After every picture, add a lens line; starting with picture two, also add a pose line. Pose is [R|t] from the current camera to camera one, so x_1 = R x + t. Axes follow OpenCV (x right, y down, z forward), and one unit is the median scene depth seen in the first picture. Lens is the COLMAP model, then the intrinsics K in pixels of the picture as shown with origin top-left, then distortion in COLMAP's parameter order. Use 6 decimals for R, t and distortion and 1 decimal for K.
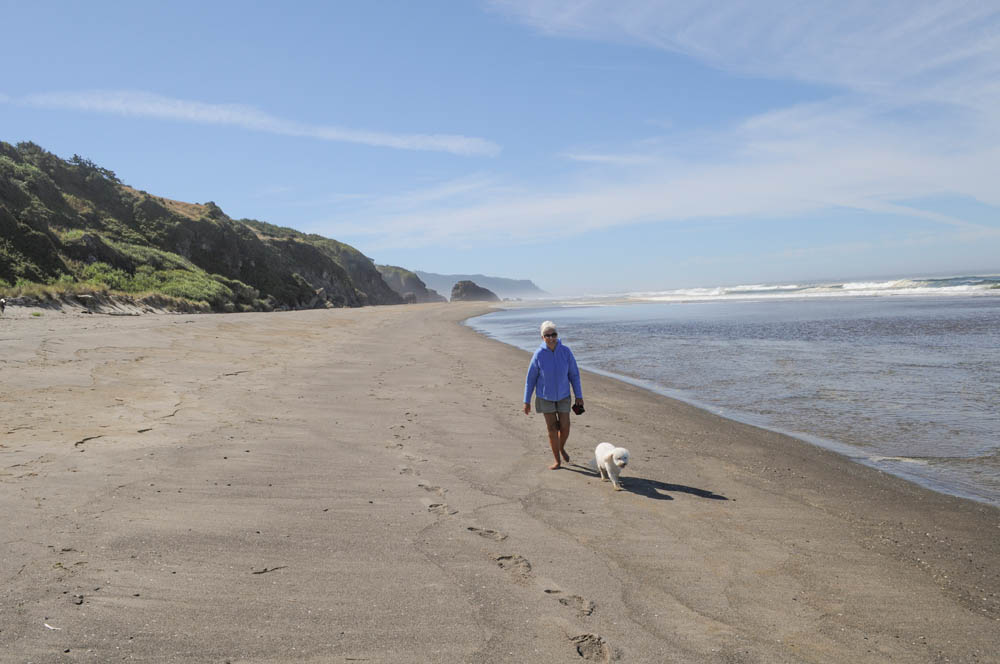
lens RADIAL K [[875.4, 0, 499.2], [0, 875.4, 332.0], [0, 0, 1]] dist [-0.003010, 0.000092]
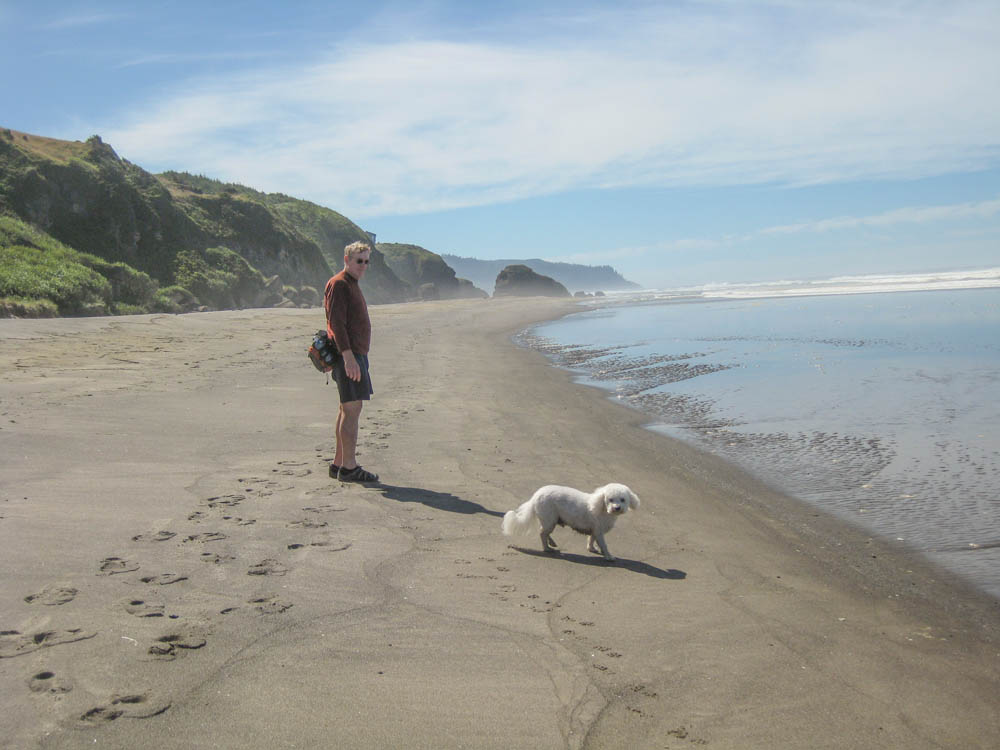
lens RADIAL K [[1261.7, 0, 499.6], [0, 1261.7, 374.8], [0, 0, 1]] dist [-0.101782, 0.000000]
pose [[0.998551, -0.008159, -0.053183, -0.005771], [0.009499, 0.999642, 0.025001, -0.003016], [0.052960, -0.025470, 0.998272, 0.160657]]
